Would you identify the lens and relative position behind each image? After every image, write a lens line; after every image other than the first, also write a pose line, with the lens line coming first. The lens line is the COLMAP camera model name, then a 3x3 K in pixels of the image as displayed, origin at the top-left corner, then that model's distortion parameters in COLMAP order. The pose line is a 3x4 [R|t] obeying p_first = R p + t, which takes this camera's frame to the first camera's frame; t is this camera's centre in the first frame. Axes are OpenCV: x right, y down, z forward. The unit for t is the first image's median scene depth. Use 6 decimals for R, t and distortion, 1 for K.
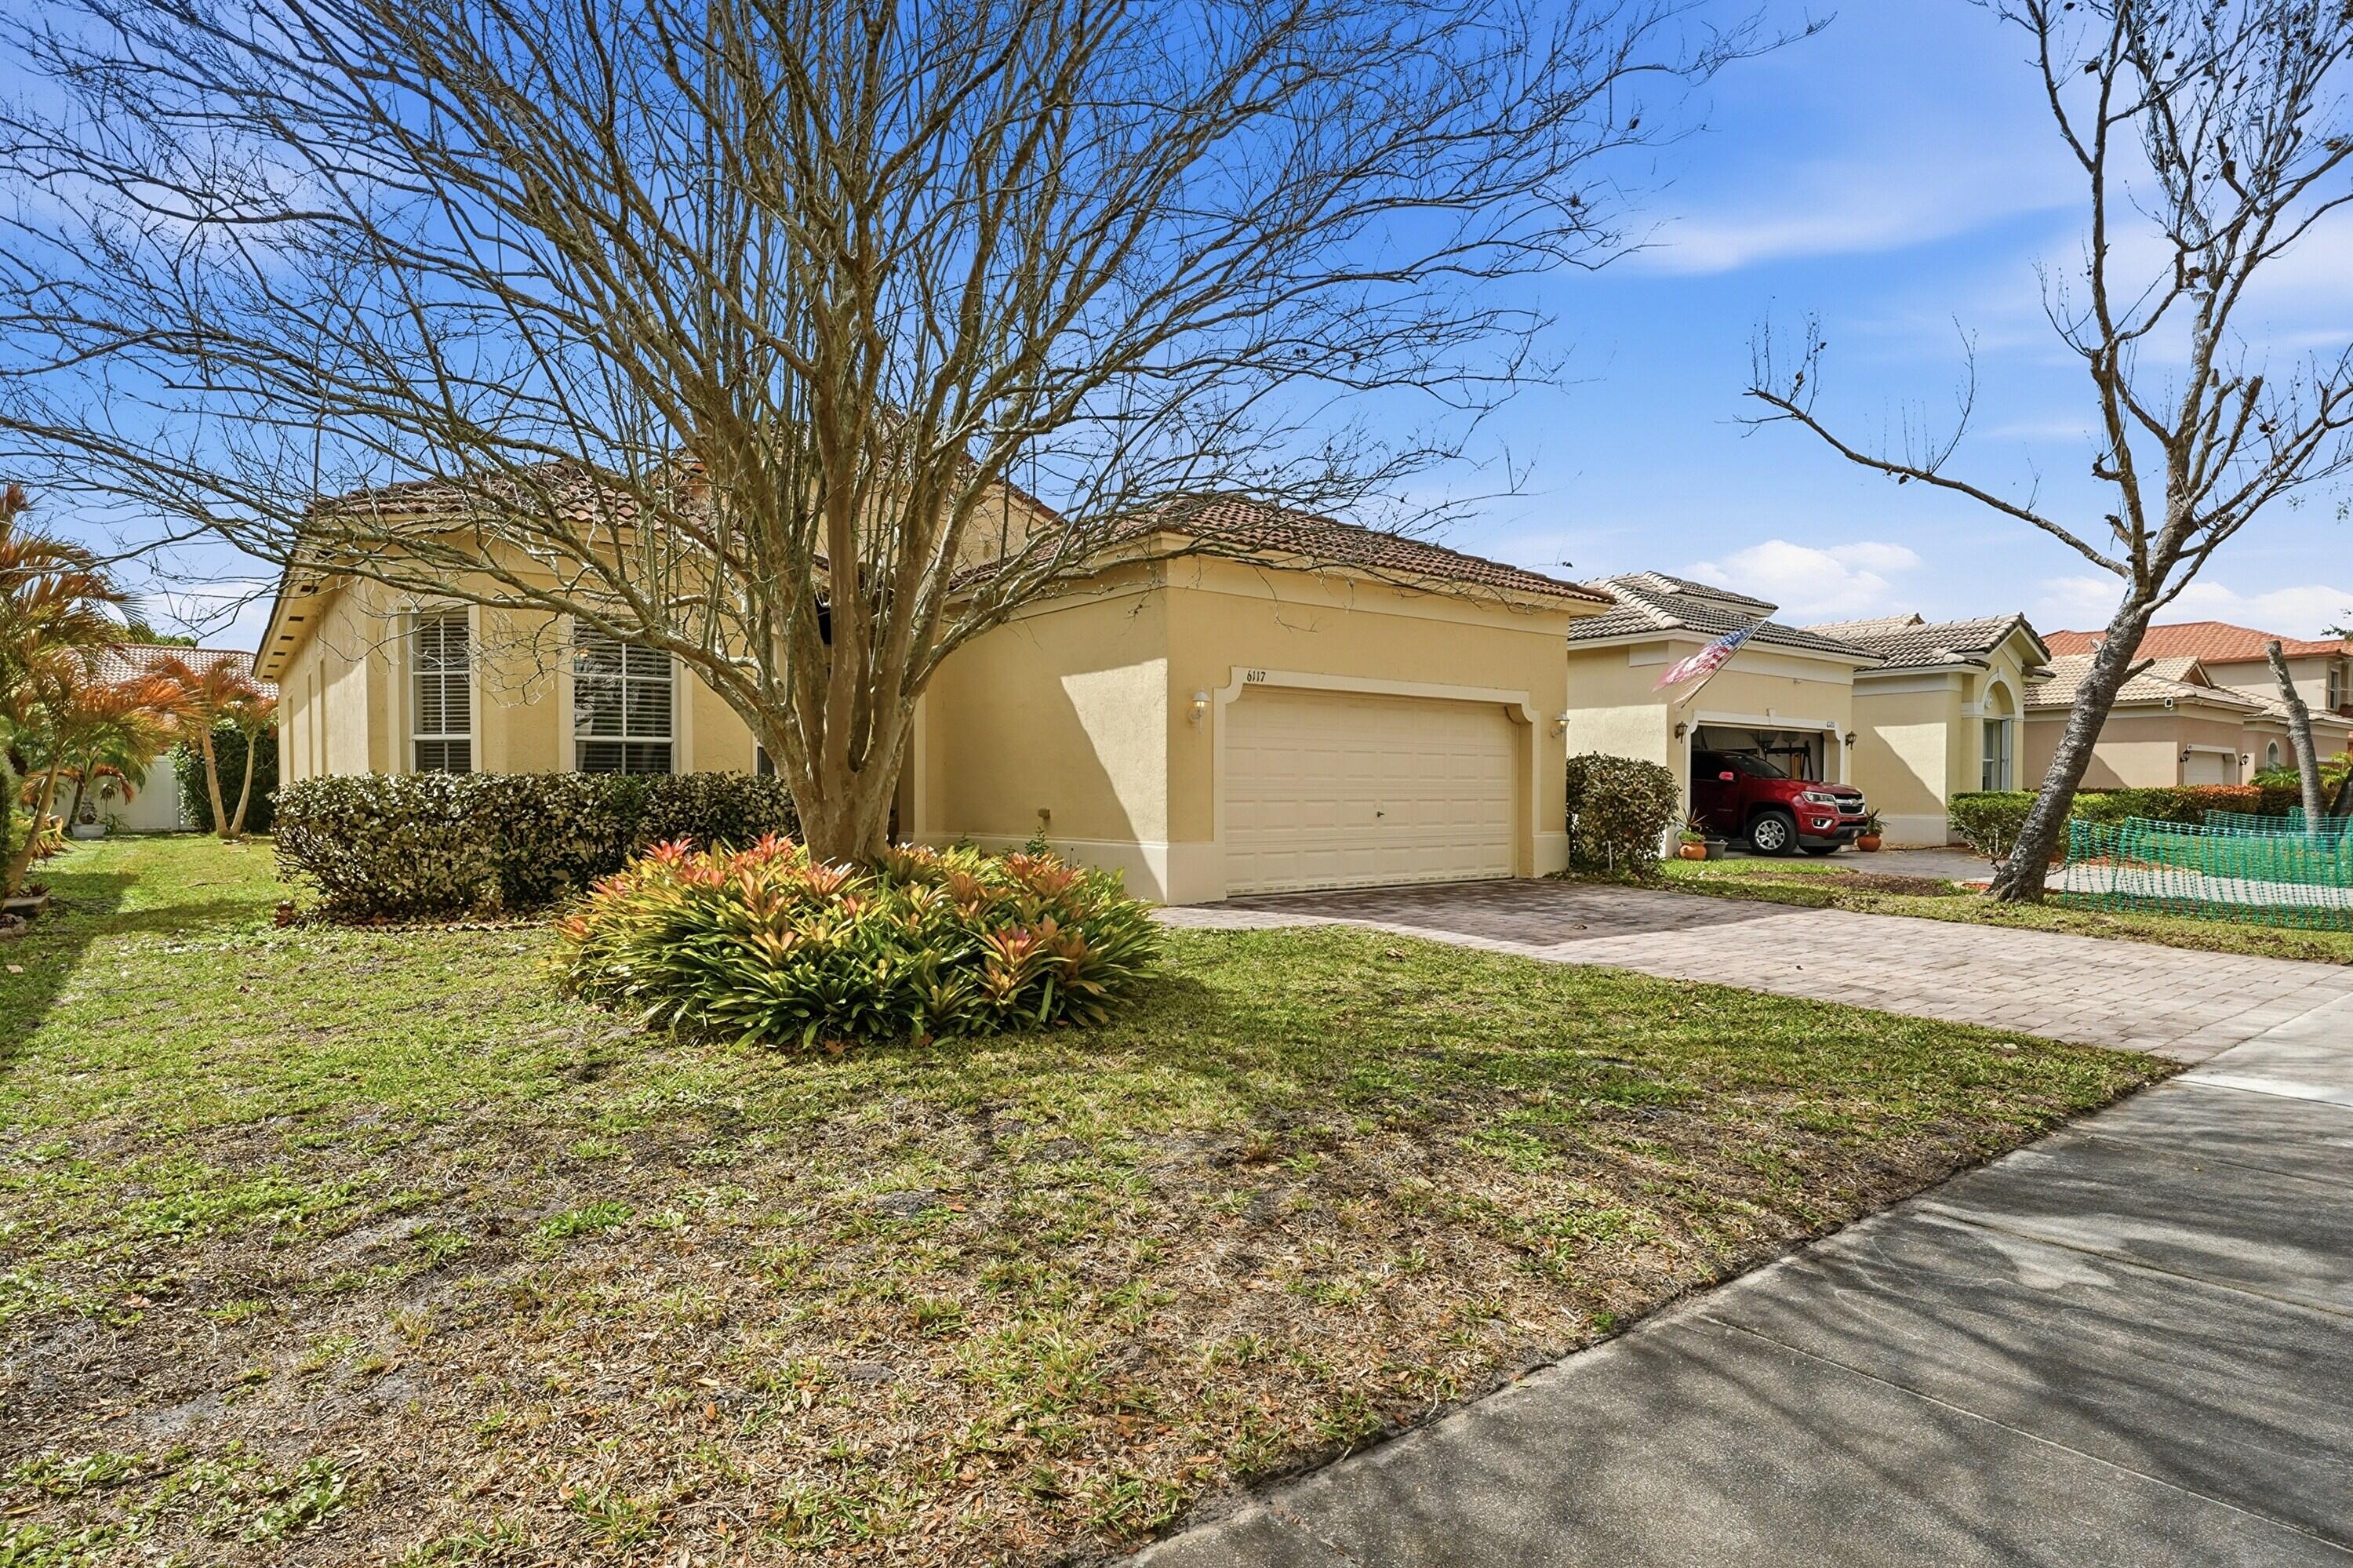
lens RADIAL K [[1246.9, 0, 1176.5], [0, 1246.9, 784.0], [0, 0, 1]] dist [0.000114, -0.000013]
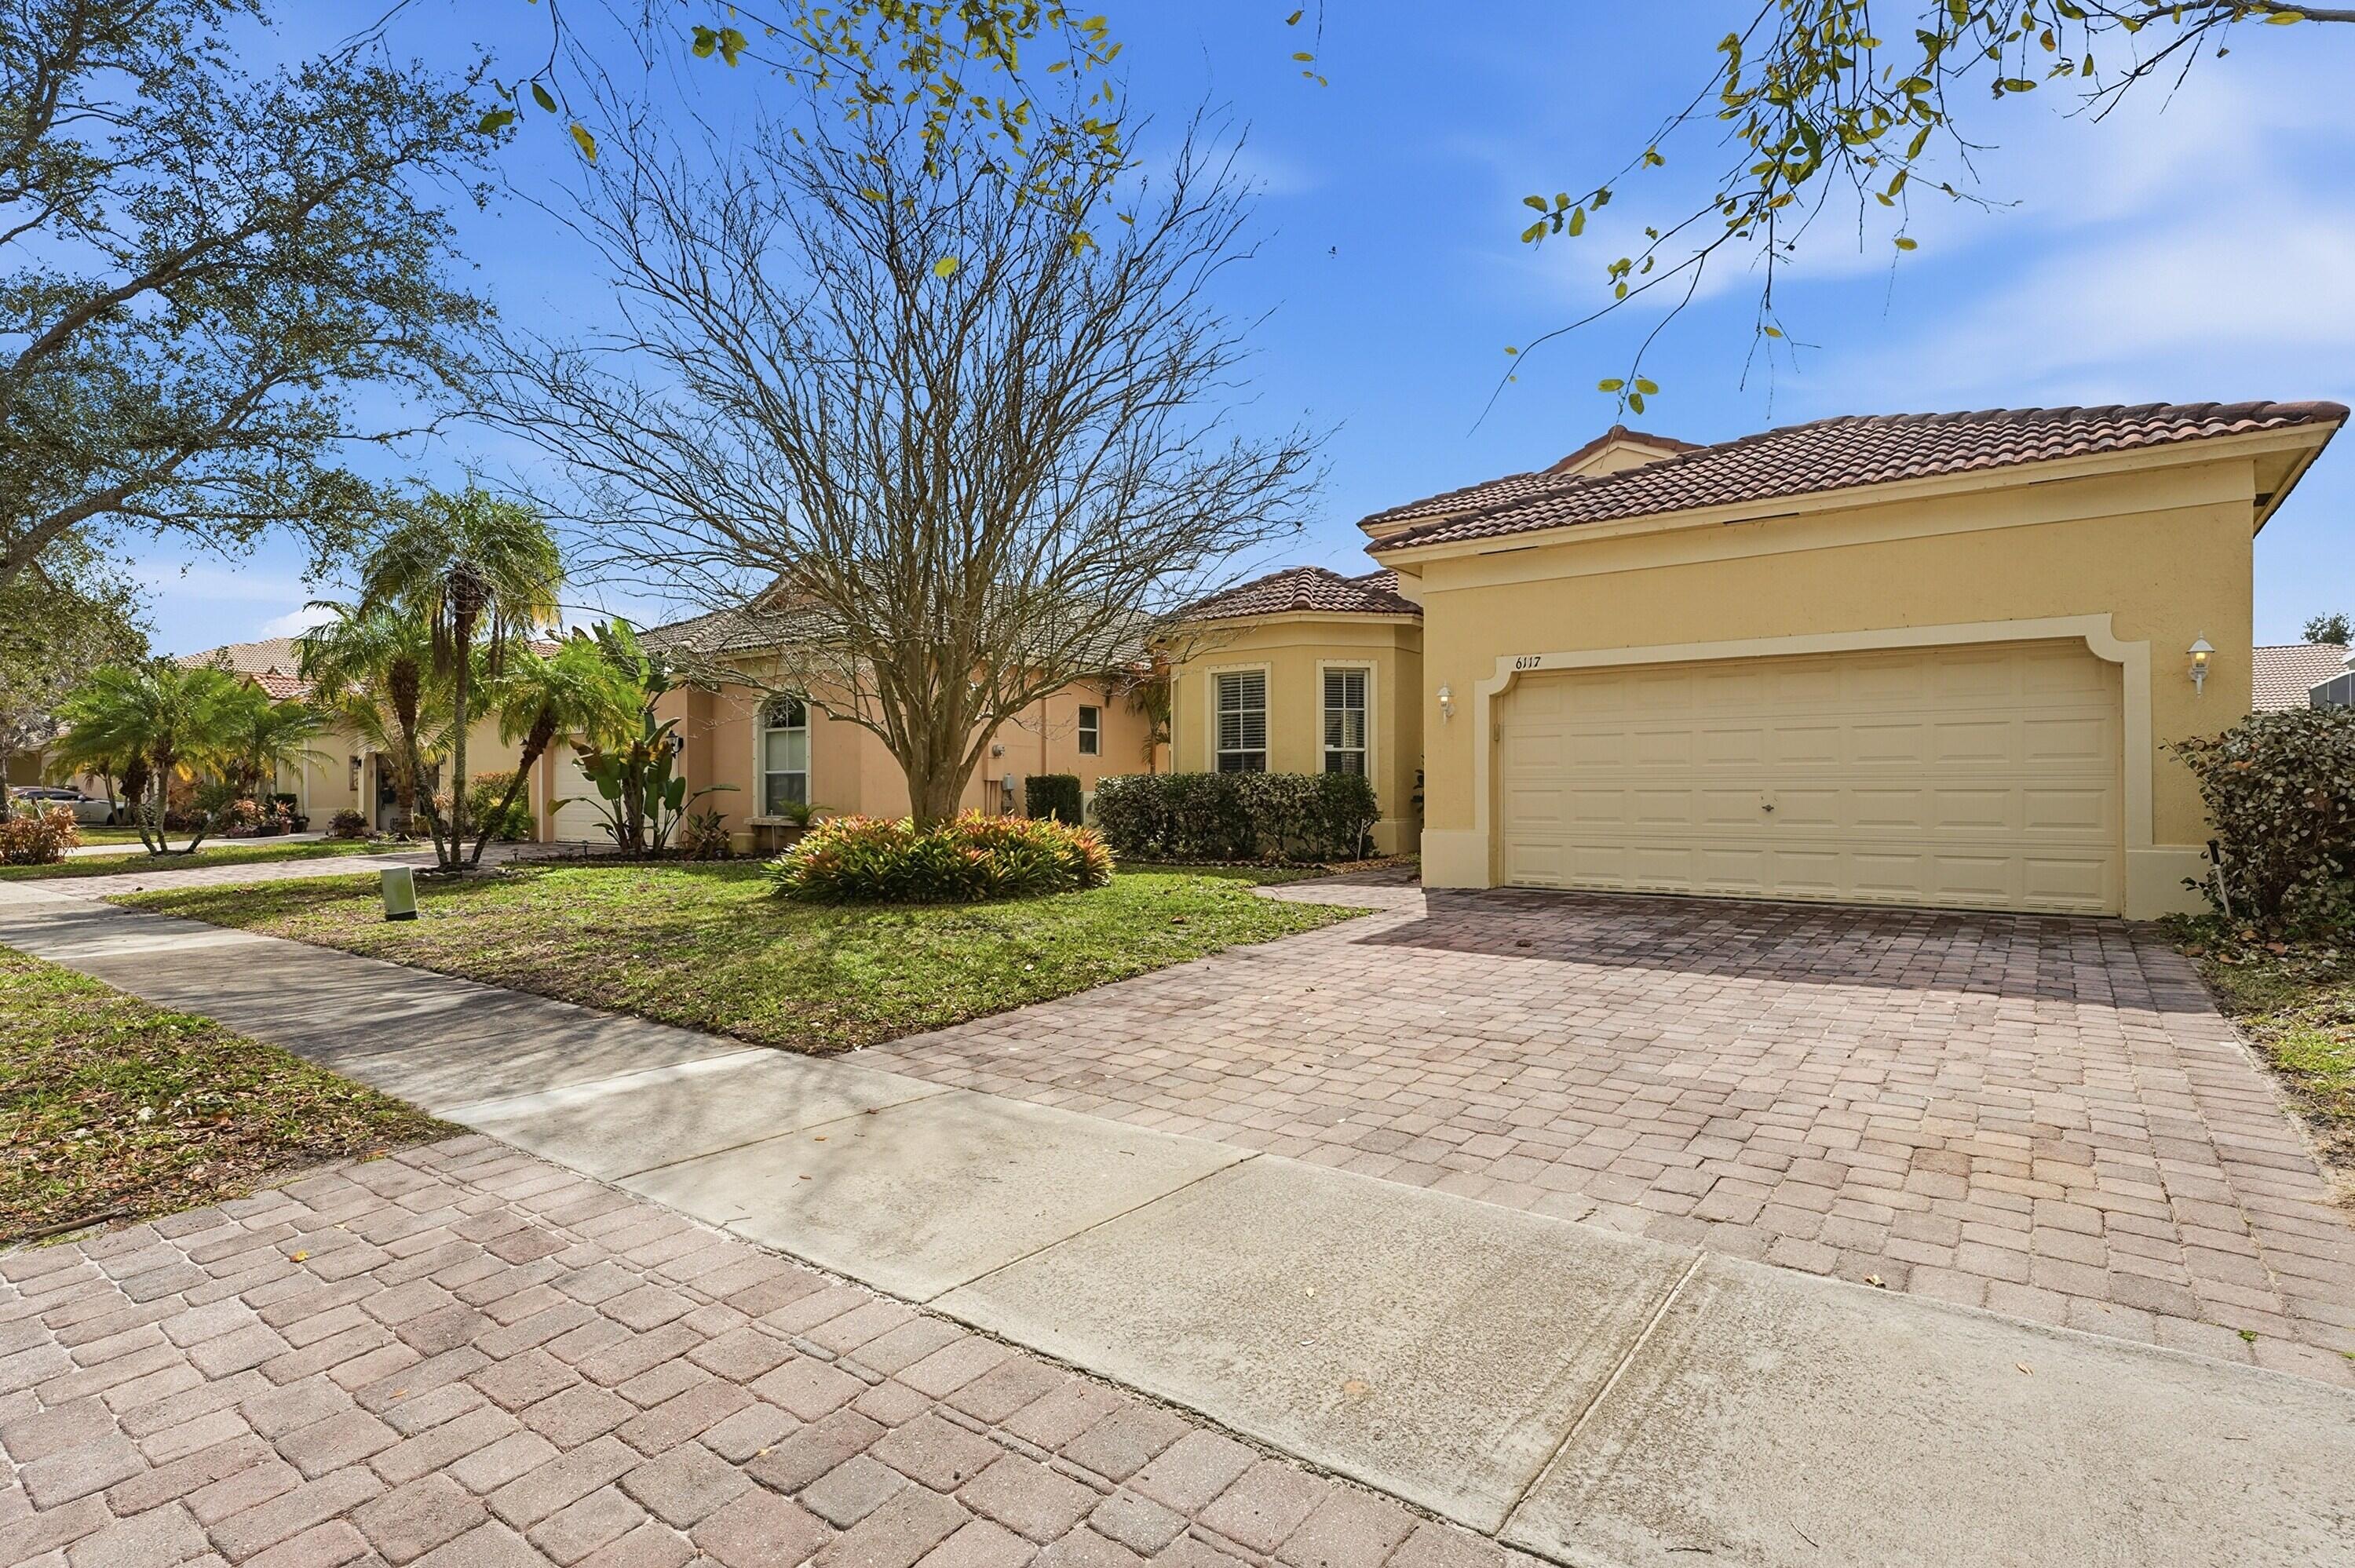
lens RADIAL K [[1145.3, 0, 1177.5], [0, 1145.3, 784.0], [0, 0, 1]] dist [-0.000152, -0.000042]
pose [[0.281416, -0.004133, -0.959577, 0.828008], [0.013899, 0.999903, -0.000231, 0.004537], [0.959485, -0.013273, 0.281447, 0.475513]]
